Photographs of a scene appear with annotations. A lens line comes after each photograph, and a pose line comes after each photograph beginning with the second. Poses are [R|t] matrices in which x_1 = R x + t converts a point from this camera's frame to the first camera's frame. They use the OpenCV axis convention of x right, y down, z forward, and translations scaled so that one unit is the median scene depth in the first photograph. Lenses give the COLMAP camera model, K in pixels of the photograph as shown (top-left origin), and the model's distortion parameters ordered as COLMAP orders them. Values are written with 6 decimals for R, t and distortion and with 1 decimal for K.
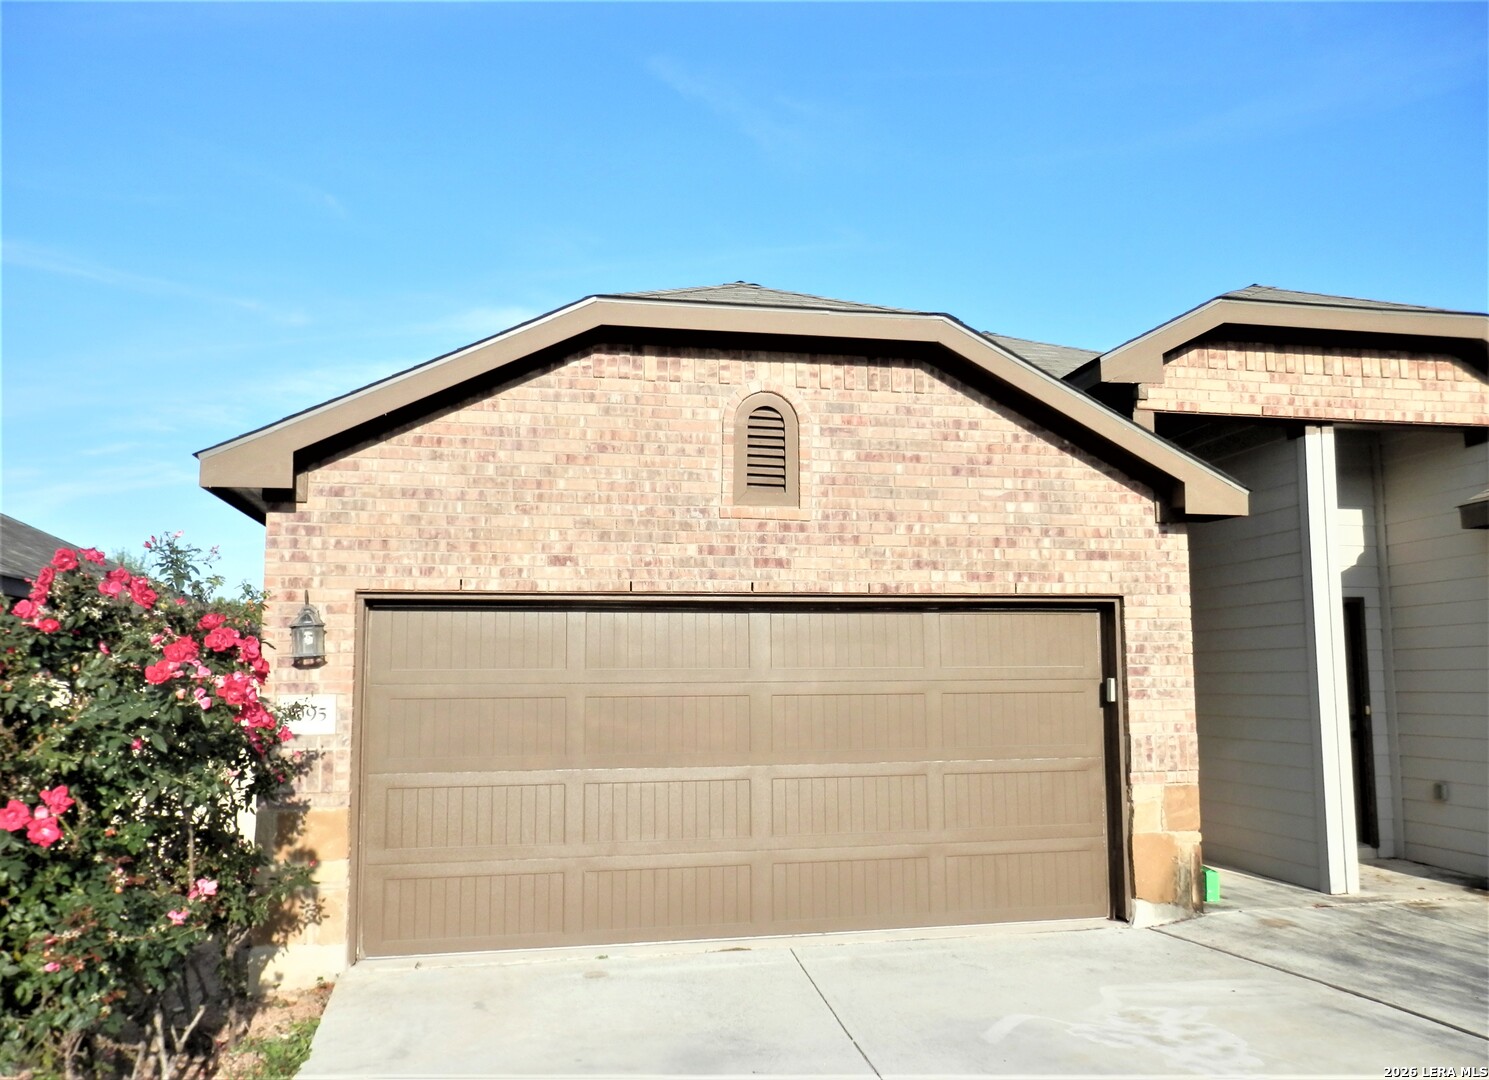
lens RADIAL K [[1146.5, 0, 744.2], [0, 1146.5, 552.3], [0, 0, 1]] dist [-0.001104, -0.000970]
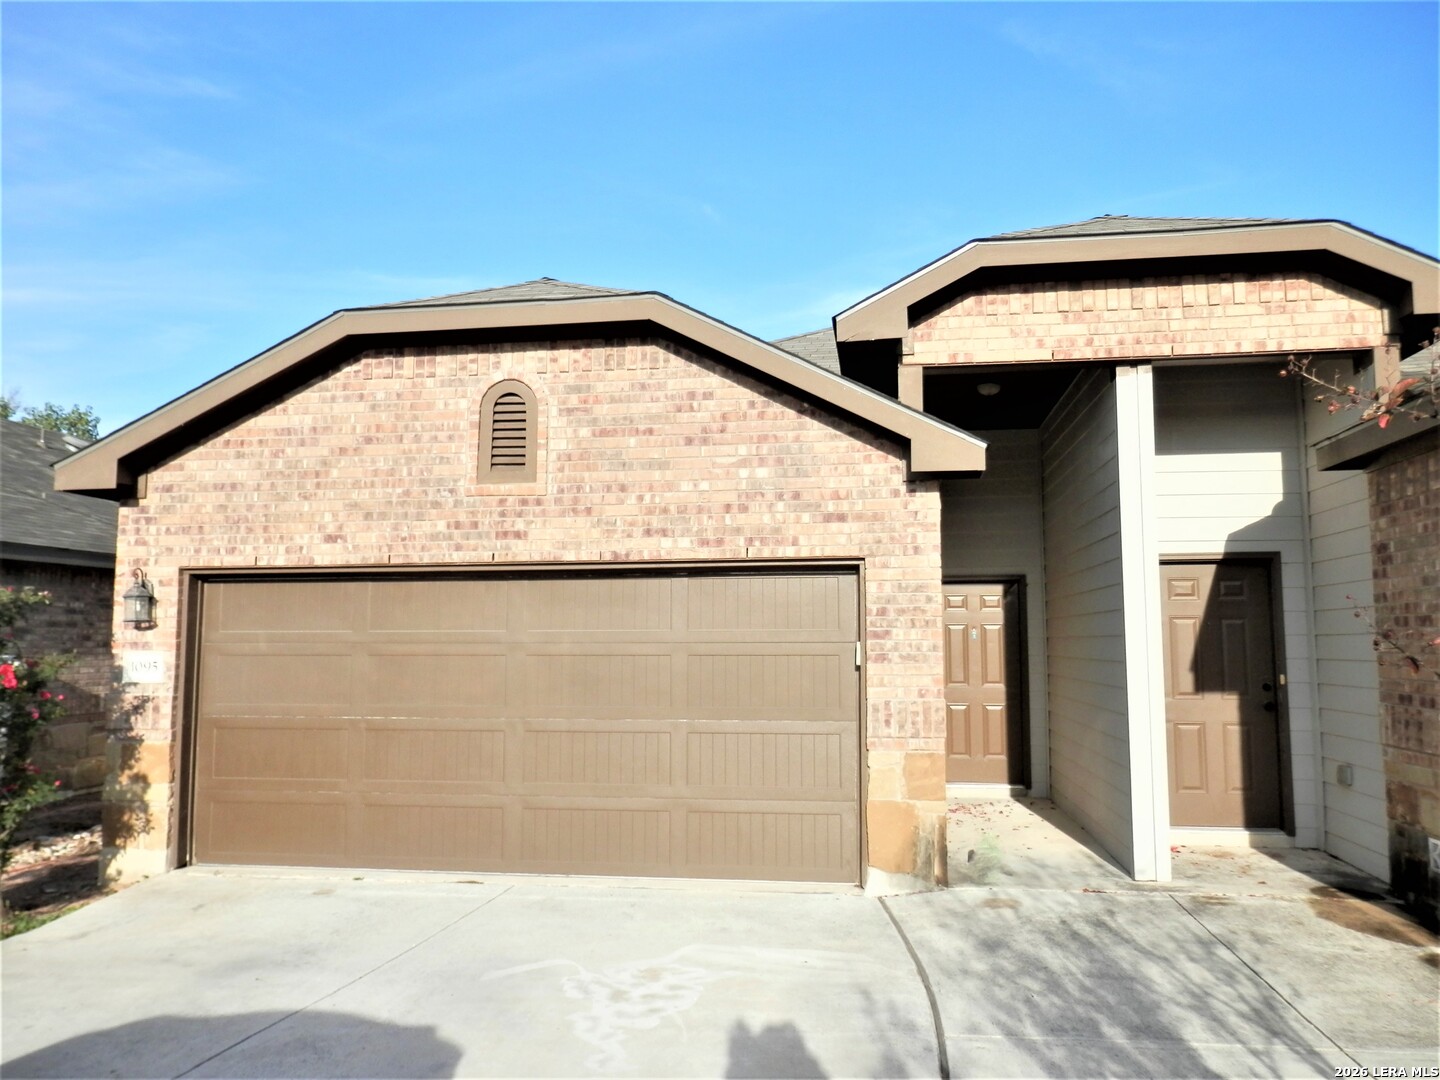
lens RADIAL K [[1067.9, 0, 720.3], [0, 1067.9, 527.6], [0, 0, 1]] dist [-0.002284, 0.007402]
pose [[0.939506, -0.030382, -0.341182, 0.549262], [0.032931, 0.999456, 0.001682, 0.006893], [0.340945, -0.012816, 0.939996, 0.103072]]
